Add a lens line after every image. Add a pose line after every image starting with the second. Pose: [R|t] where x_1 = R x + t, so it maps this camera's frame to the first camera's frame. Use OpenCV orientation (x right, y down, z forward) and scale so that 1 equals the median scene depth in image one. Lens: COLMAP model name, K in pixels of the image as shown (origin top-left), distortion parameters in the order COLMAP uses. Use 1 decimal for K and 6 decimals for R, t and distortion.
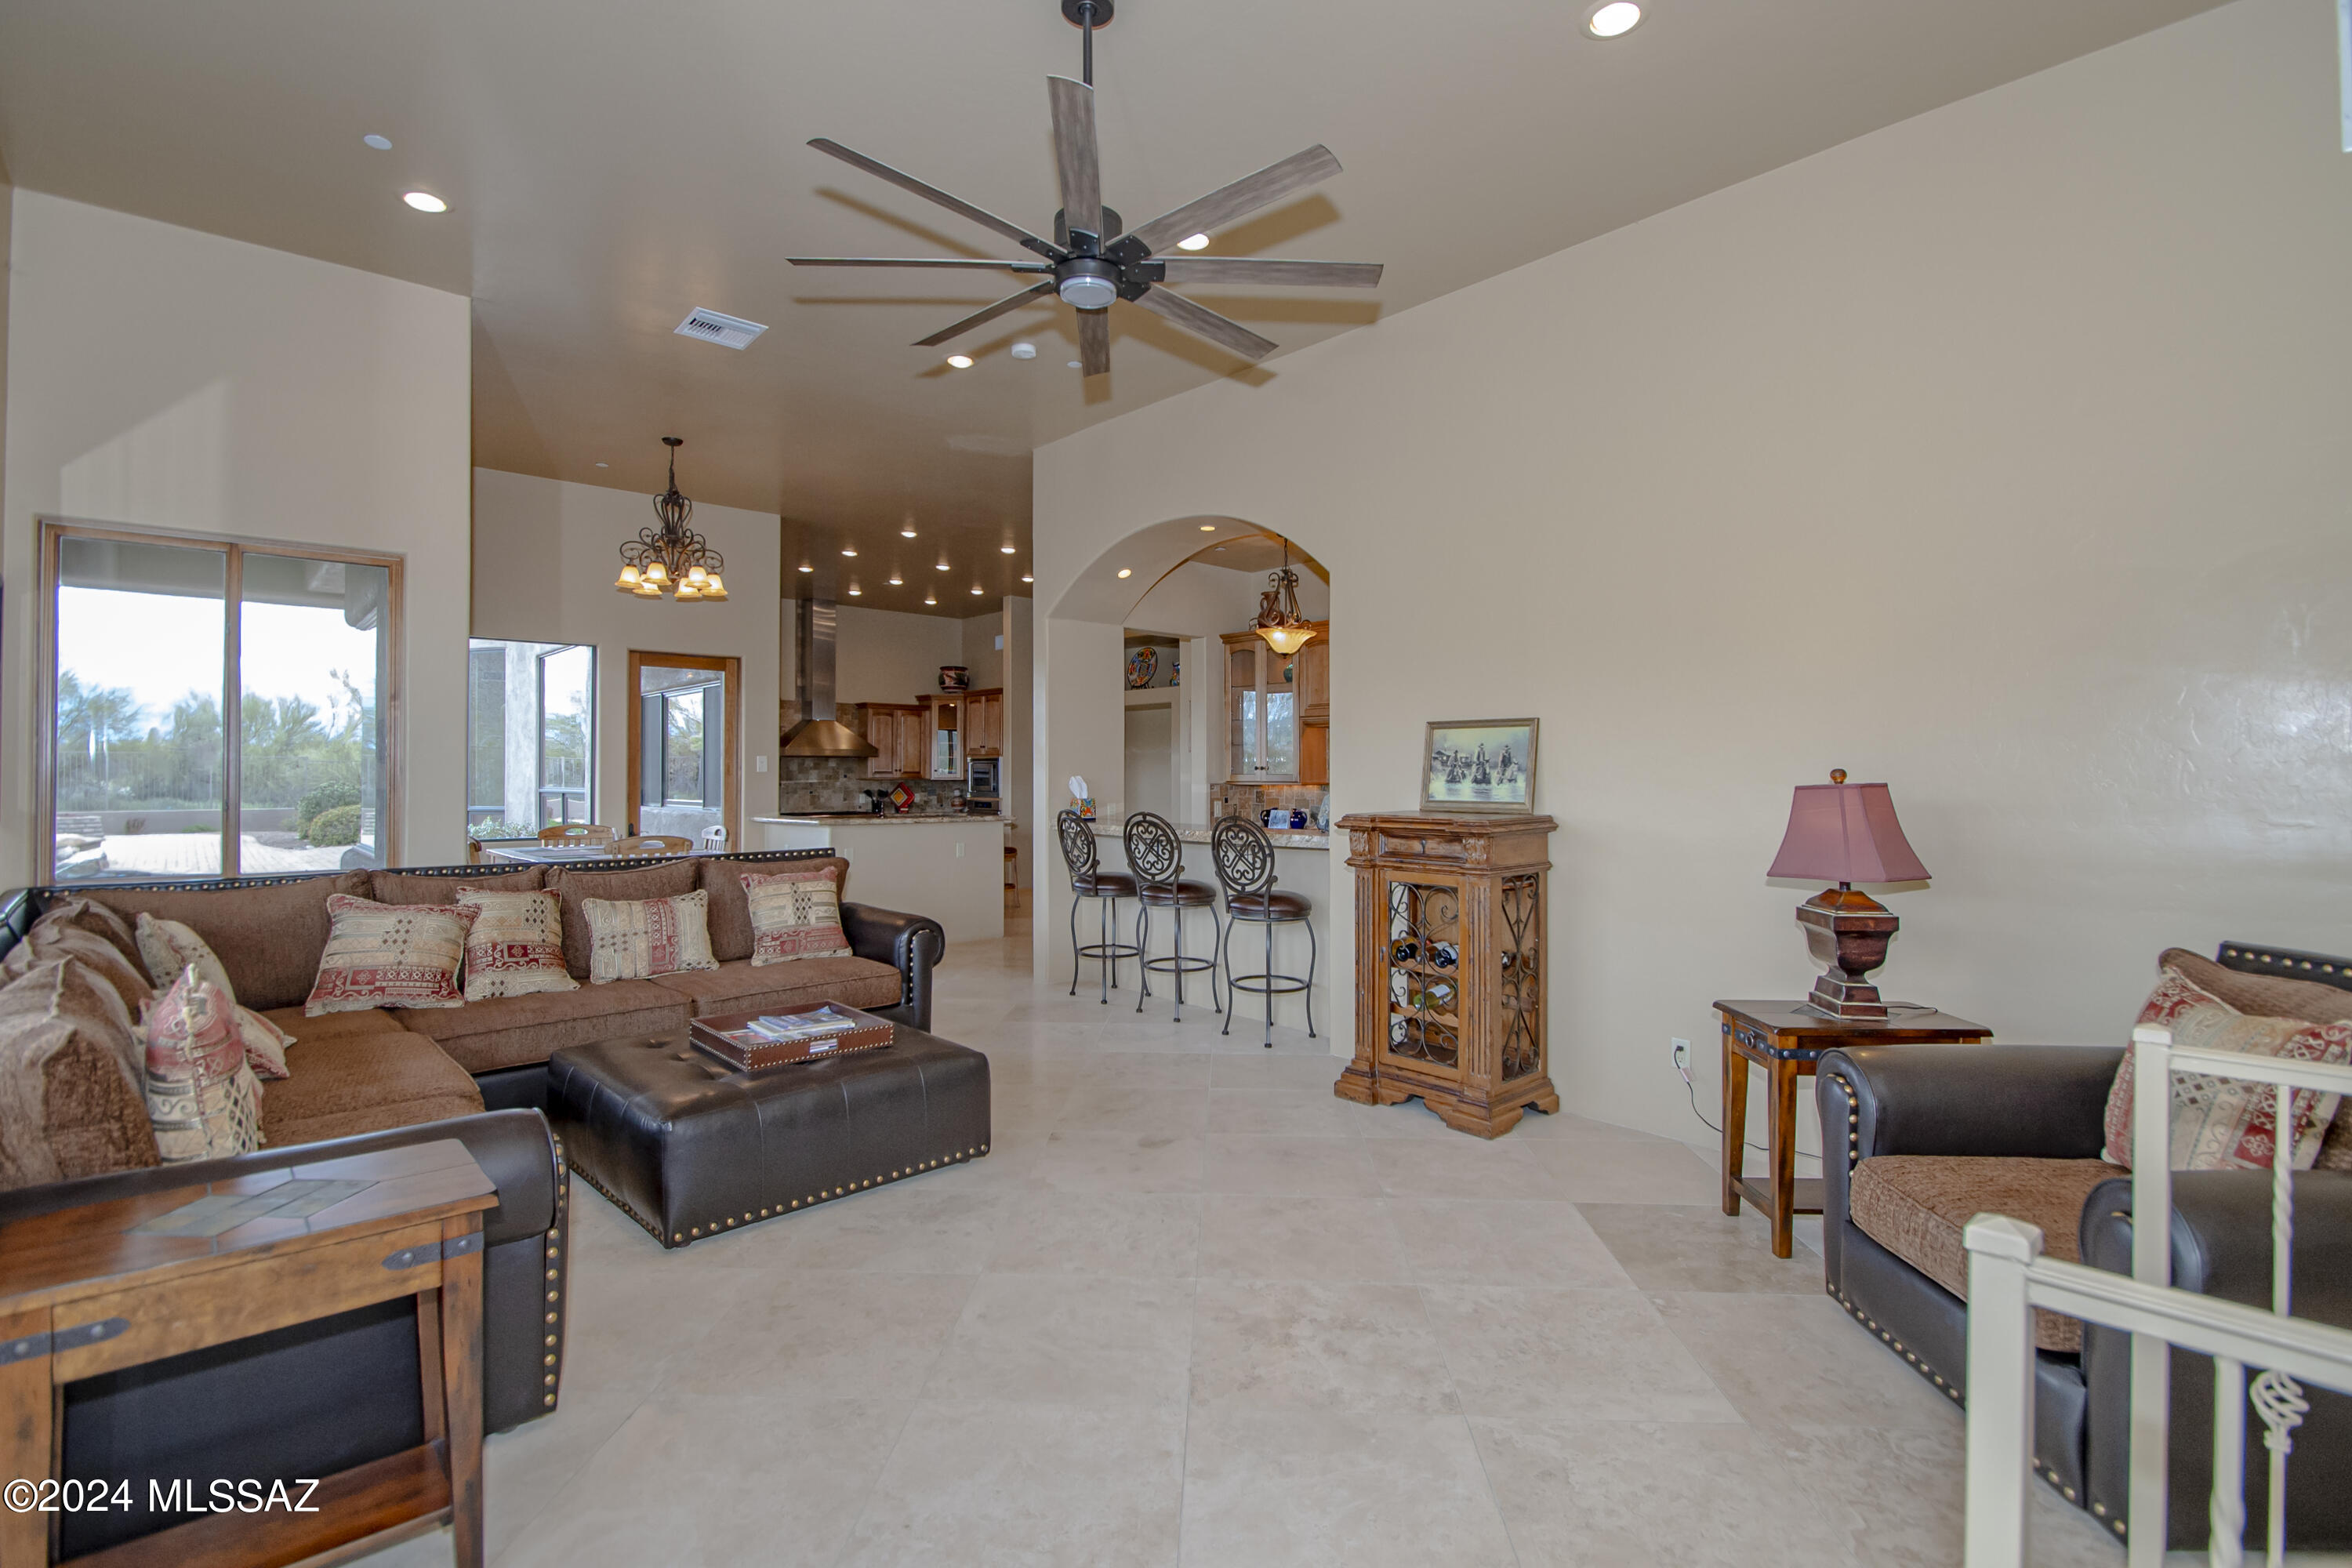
lens RADIAL K [[1062.9, 0, 1172.0], [0, 1062.9, 776.3], [0, 0, 1]] dist [0.003031, -0.000131]
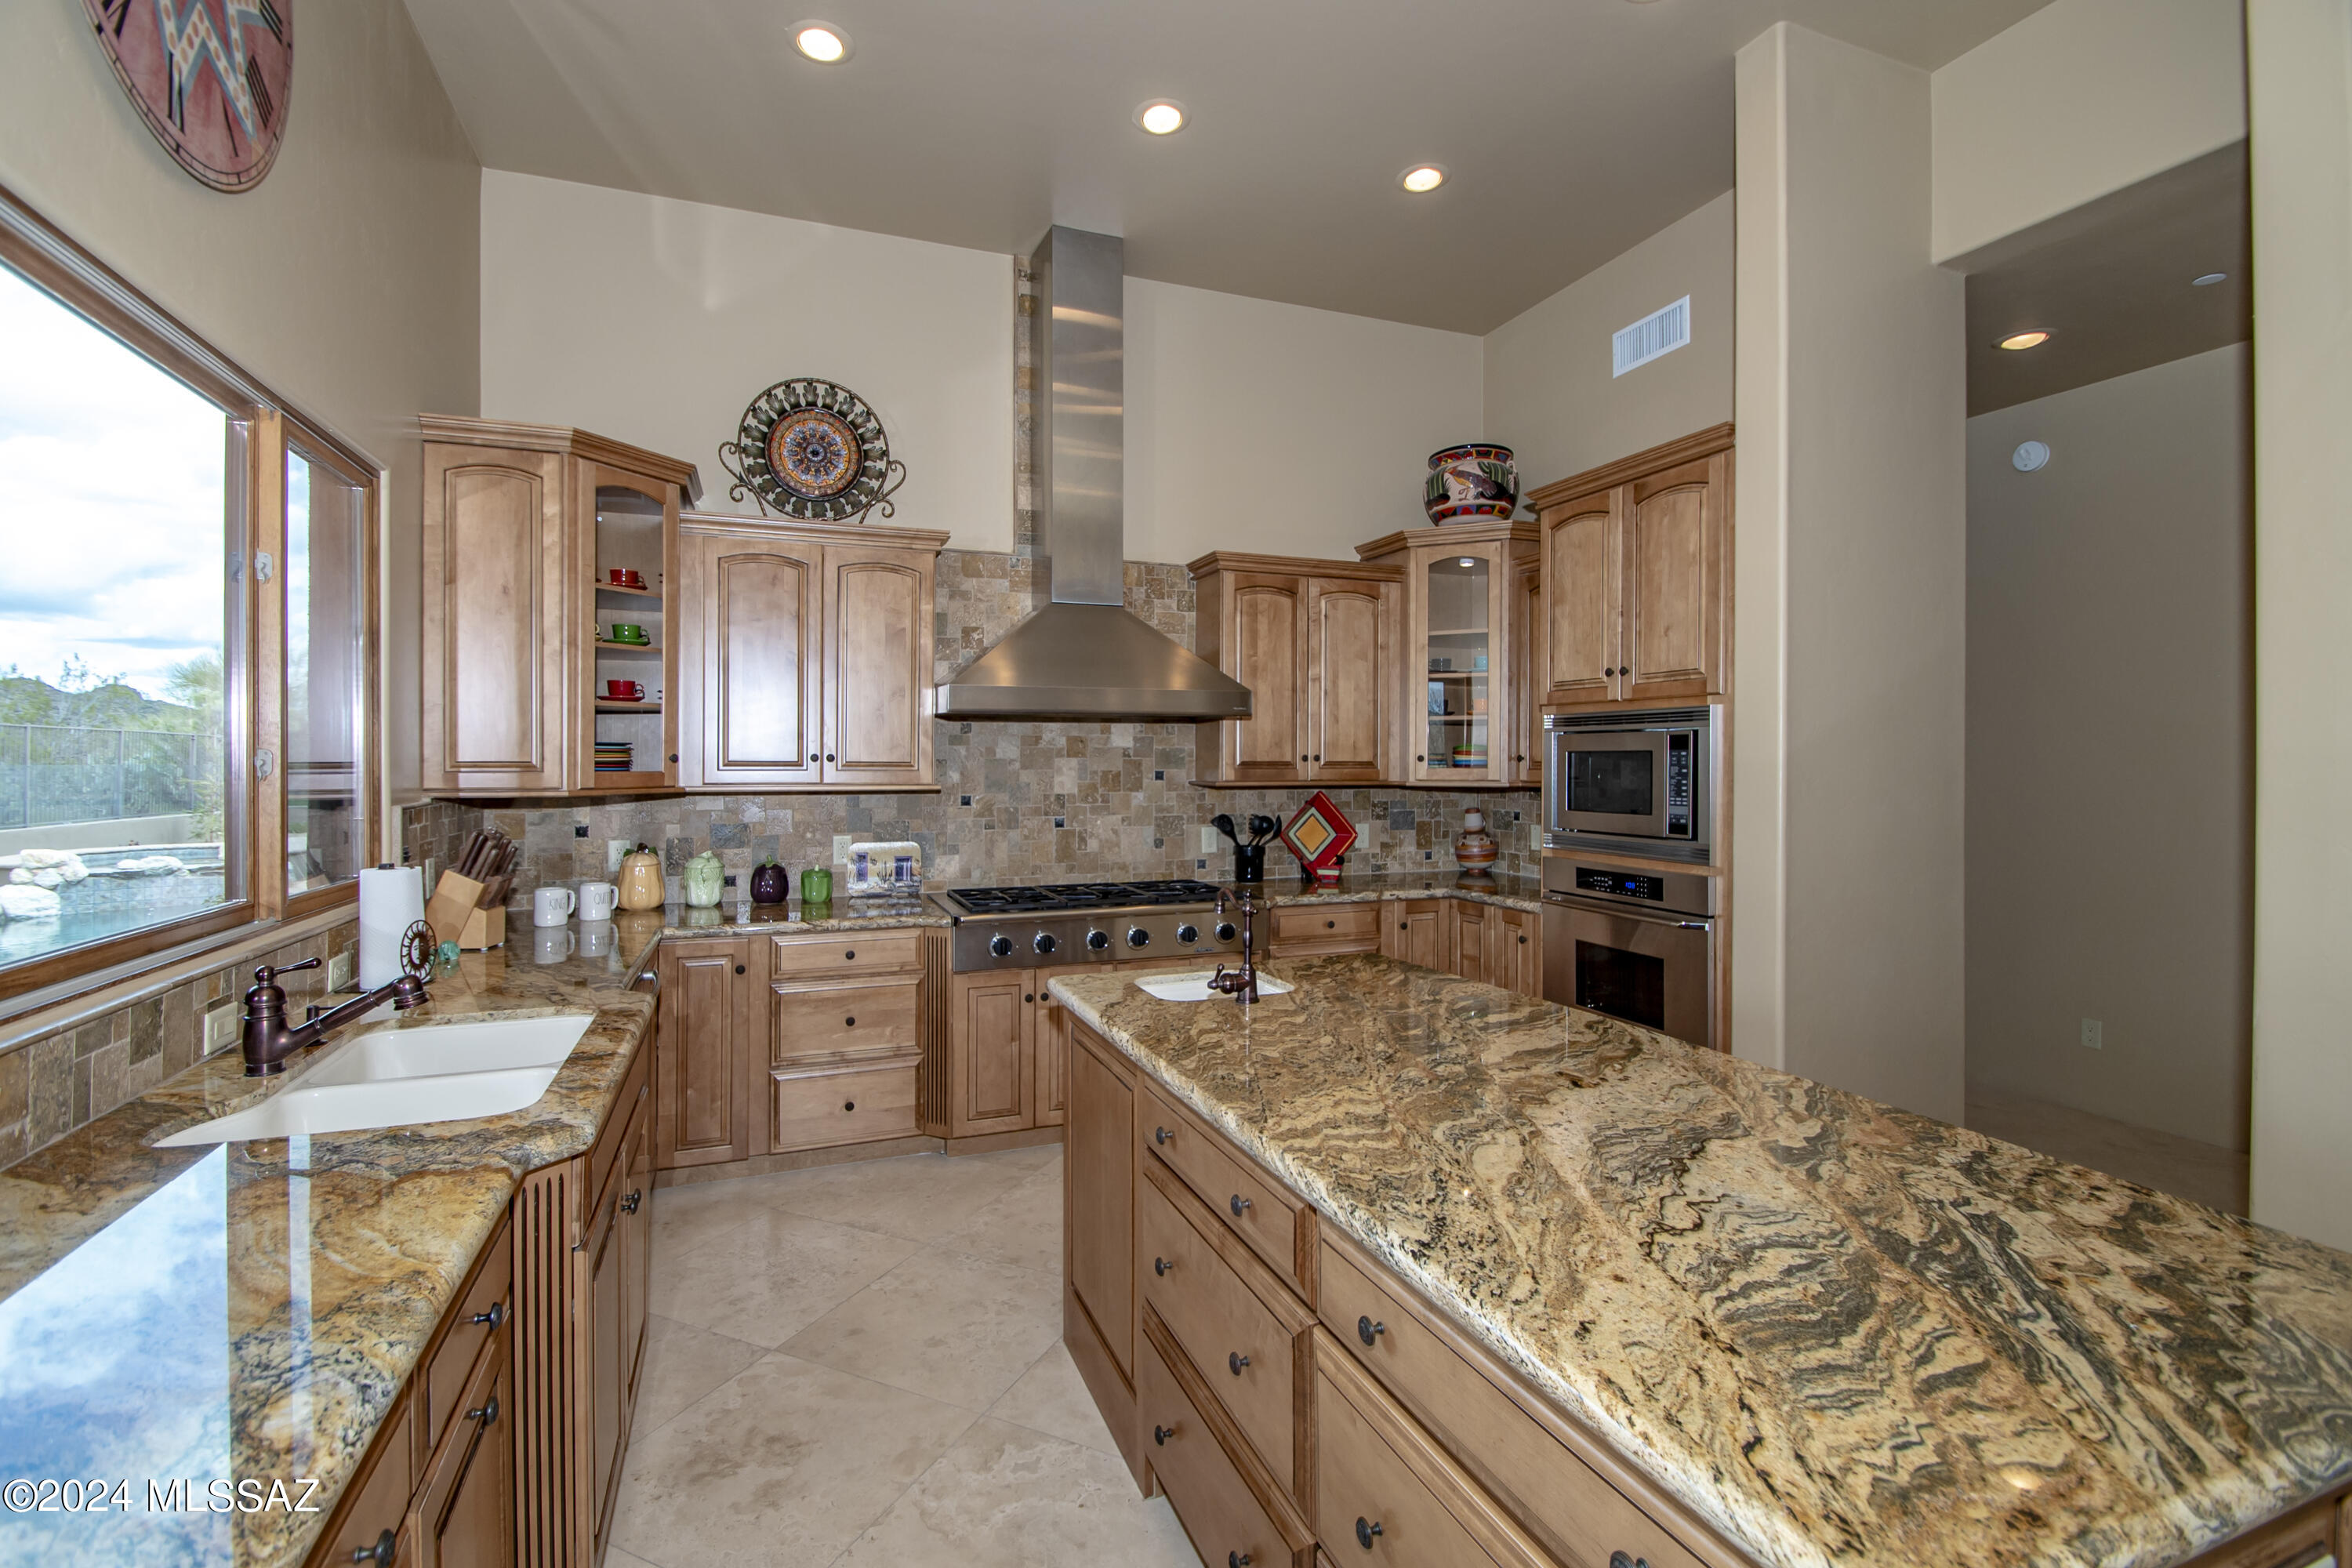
lens RADIAL K [[1062.9, 0, 1166.0], [0, 1062.9, 772.6], [0, 0, 1]] dist [0.003031, -0.000131]
pose [[0.925597, 0.001442, -0.378509, -0.170950], [-0.001457, 0.999999, 0.000248, -0.001009], [0.378509, 0.000322, 0.925598, 0.665624]]
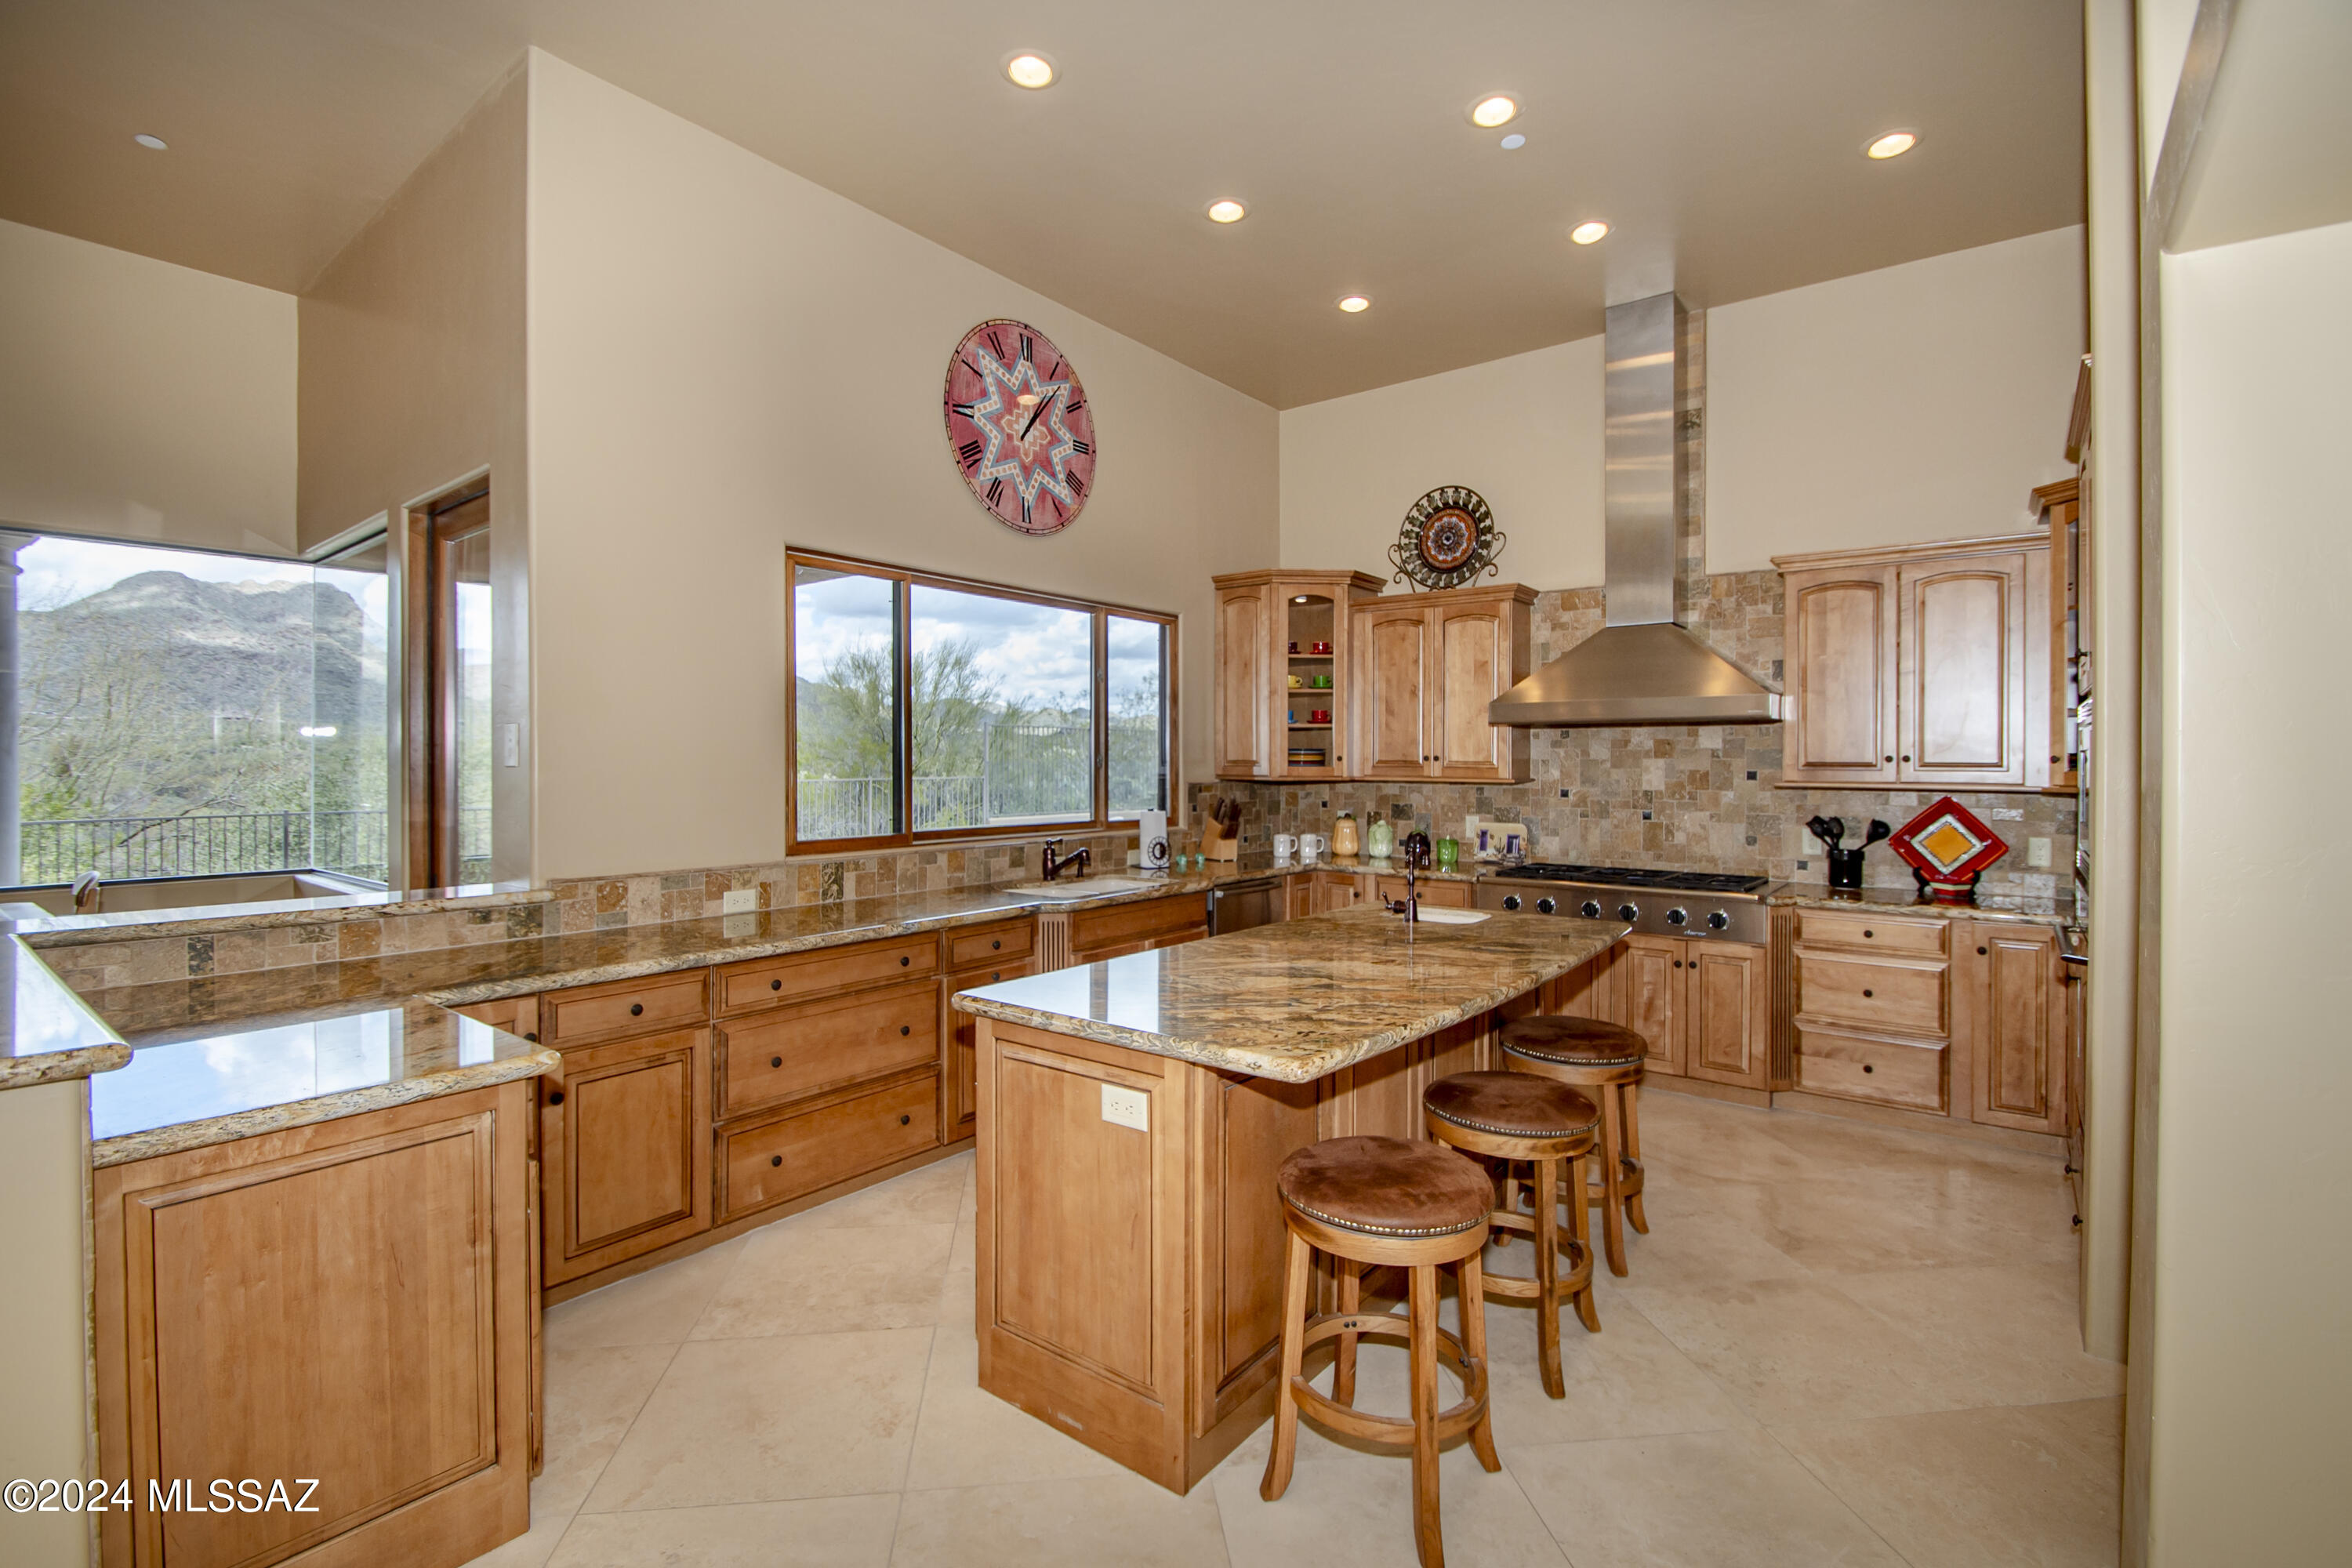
lens RADIAL K [[1062.9, 0, 1162.3], [0, 1062.9, 770.6], [0, 0, 1]] dist [0.003031, -0.000131]
pose [[0.147018, 0.008829, -0.989094, 0.014836], [-0.012324, 0.999899, 0.007094, -0.001685], [0.989057, 0.011147, 0.147112, 0.732945]]
